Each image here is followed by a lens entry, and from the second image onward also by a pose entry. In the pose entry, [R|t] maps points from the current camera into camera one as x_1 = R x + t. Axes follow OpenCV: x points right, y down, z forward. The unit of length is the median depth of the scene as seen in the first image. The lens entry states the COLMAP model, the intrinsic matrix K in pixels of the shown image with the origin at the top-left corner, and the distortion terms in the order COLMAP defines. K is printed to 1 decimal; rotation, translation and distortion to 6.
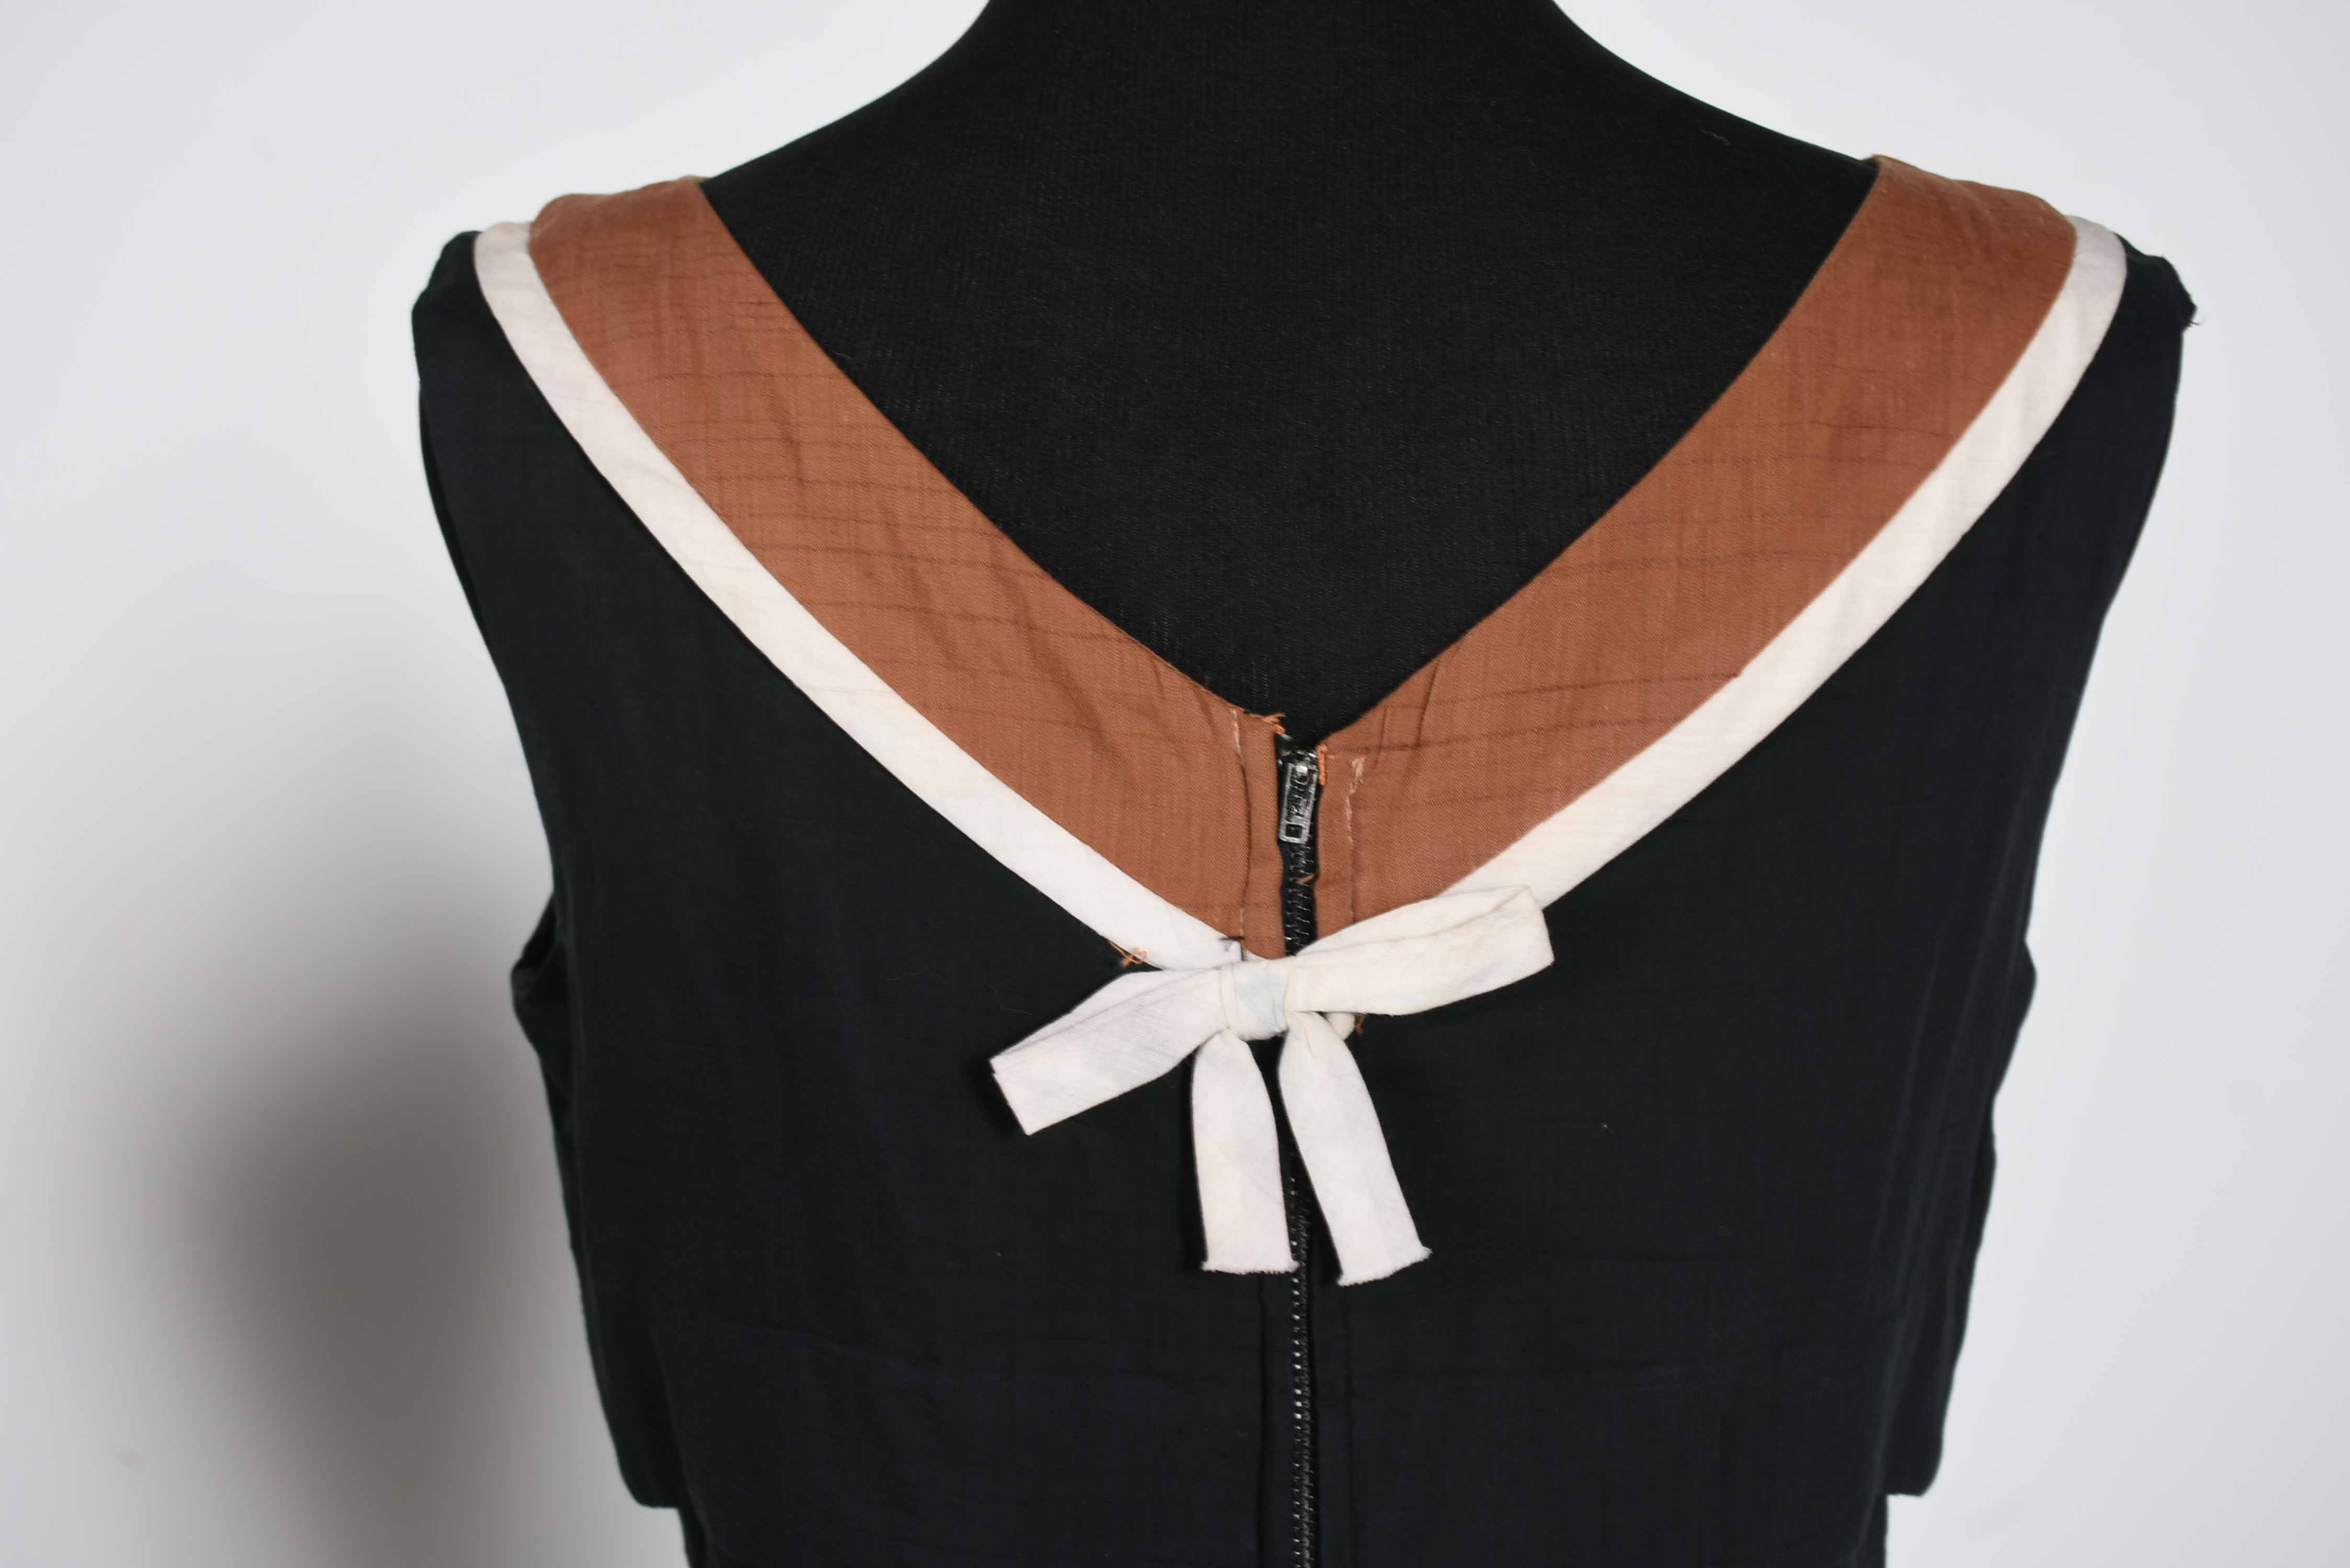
lens RADIAL K [[3470.0, 0, 1169.3], [0, 3470.0, 792.0], [0, 0, 1]] dist [0.022488, 0.000000]
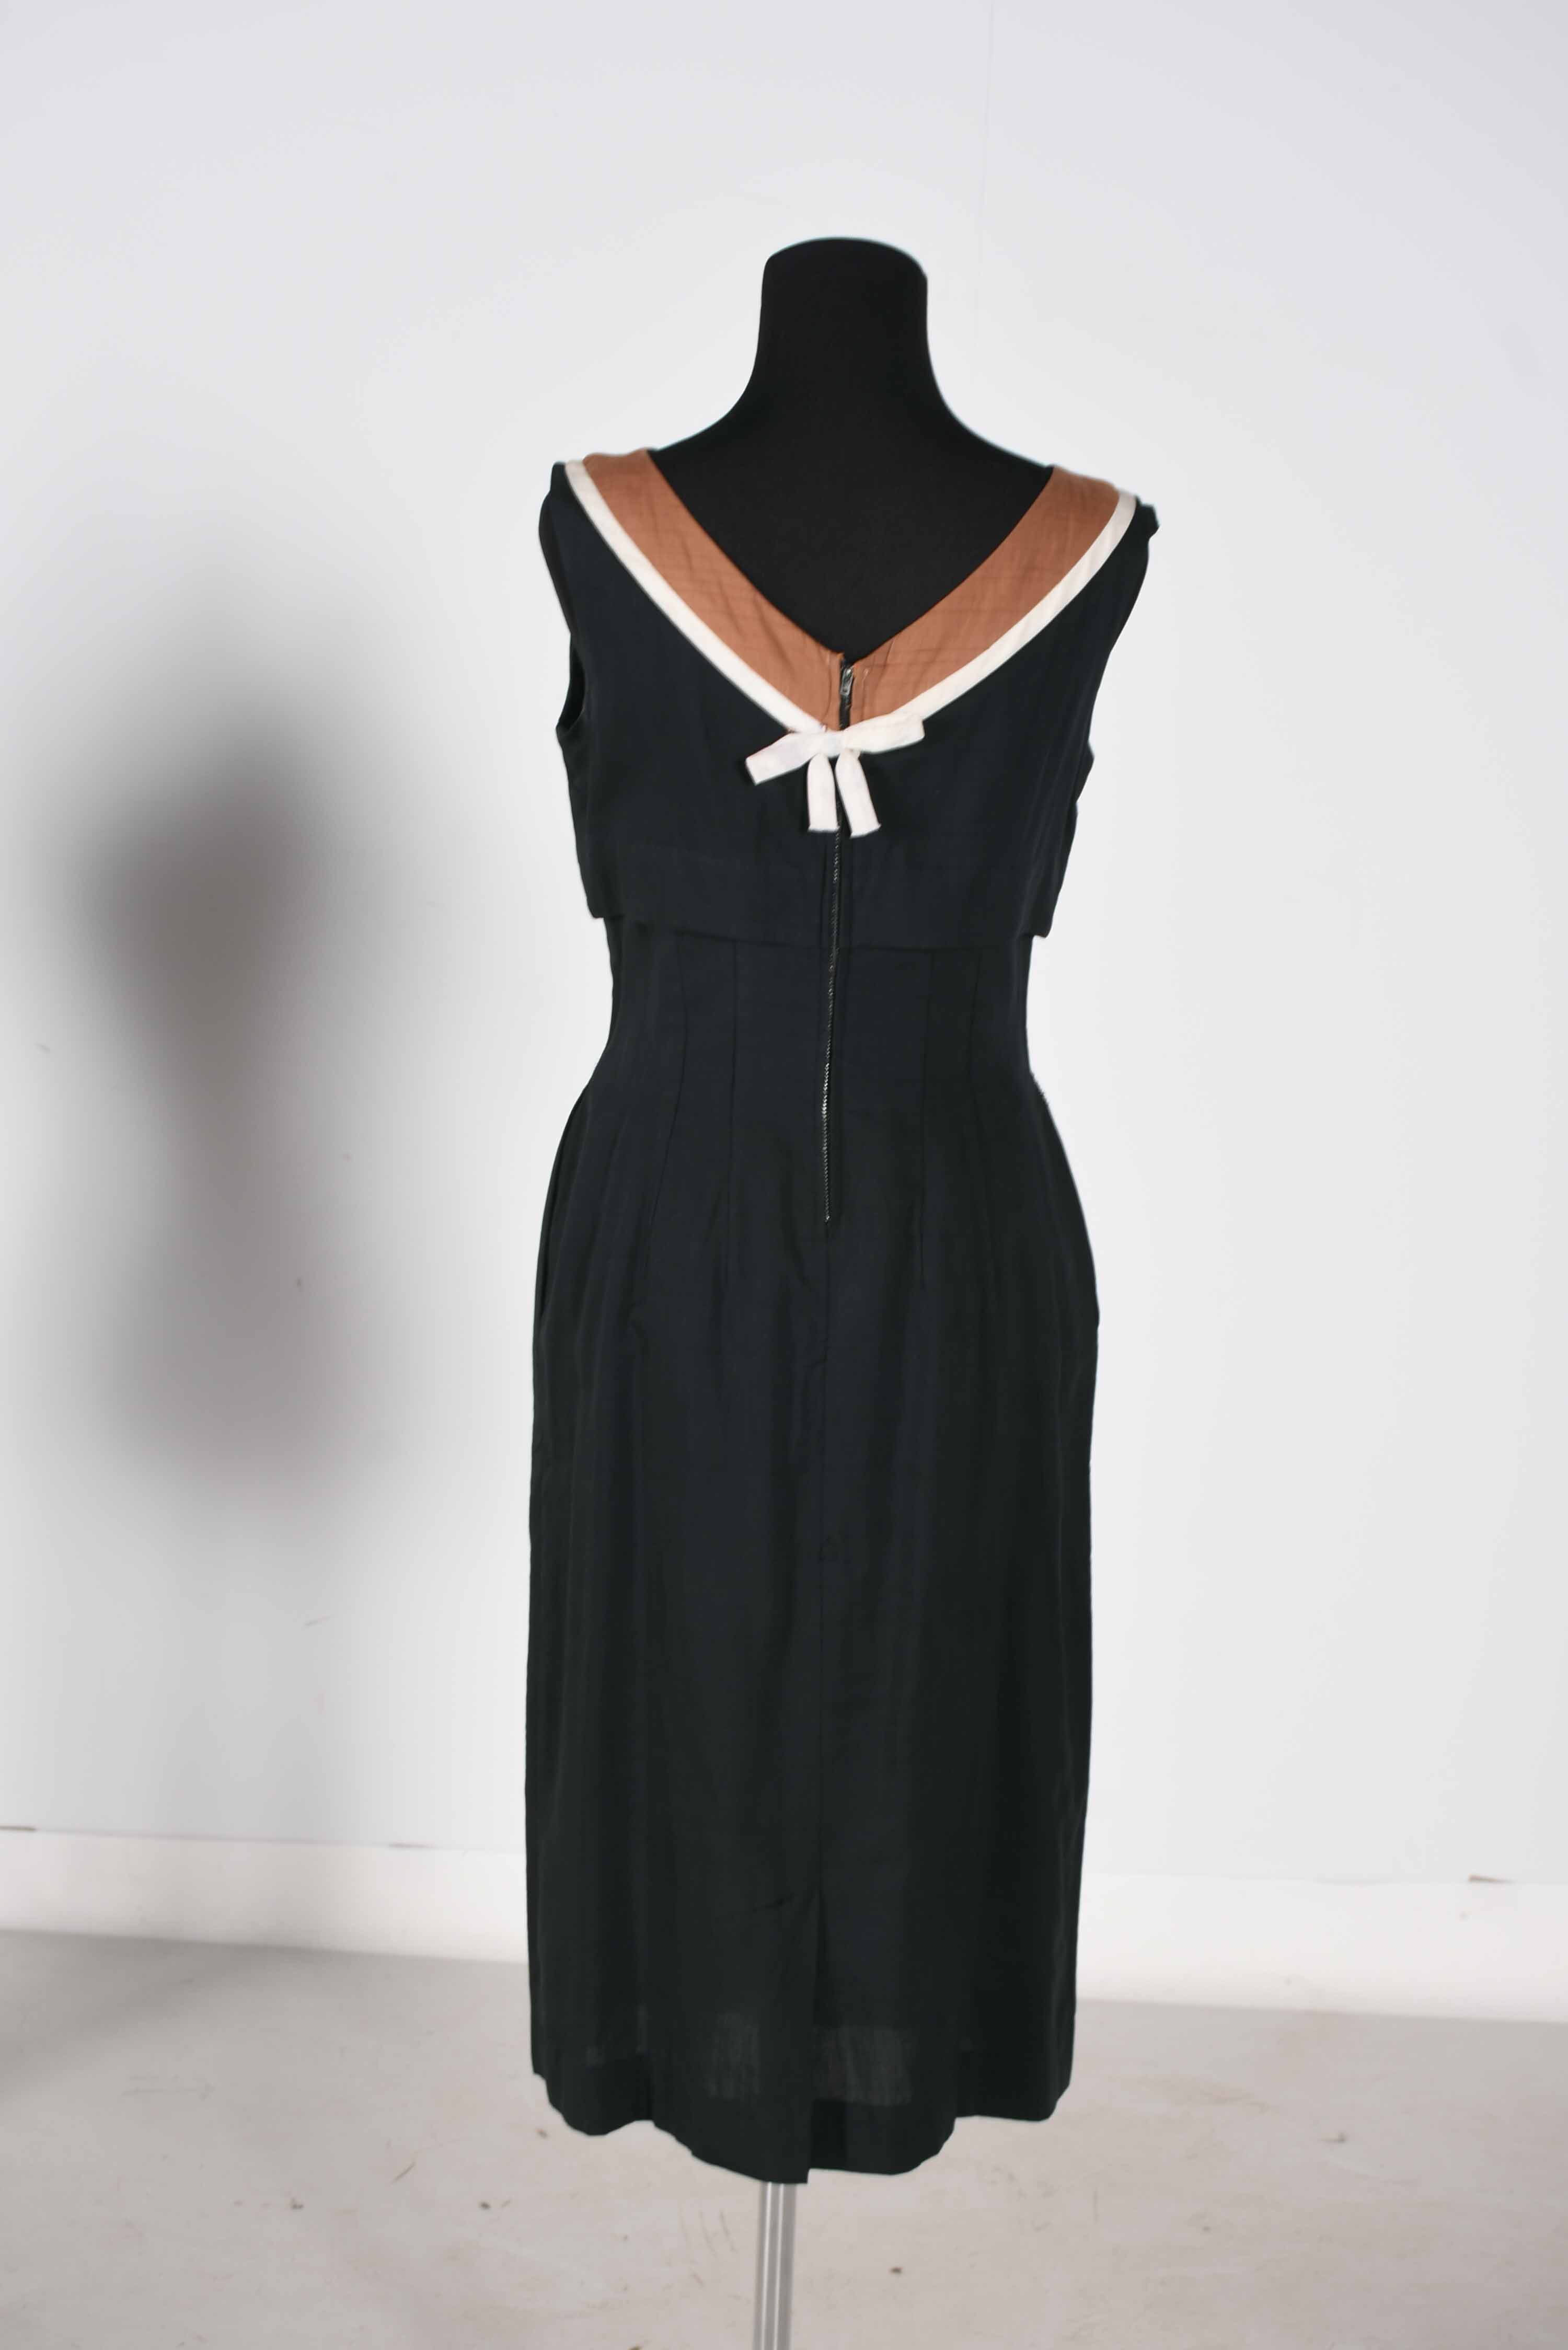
lens RADIAL K [[3470.0, 0, 782.1], [0, 3470.0, 1189.4], [0, 0, 1]] dist [0.022488, 0.000000]
pose [[0.997066, 0.042905, 0.063386, -0.190424], [-0.052055, 0.987225, 0.150591, -0.013541], [-0.056115, -0.153448, 0.986562, -2.060562]]
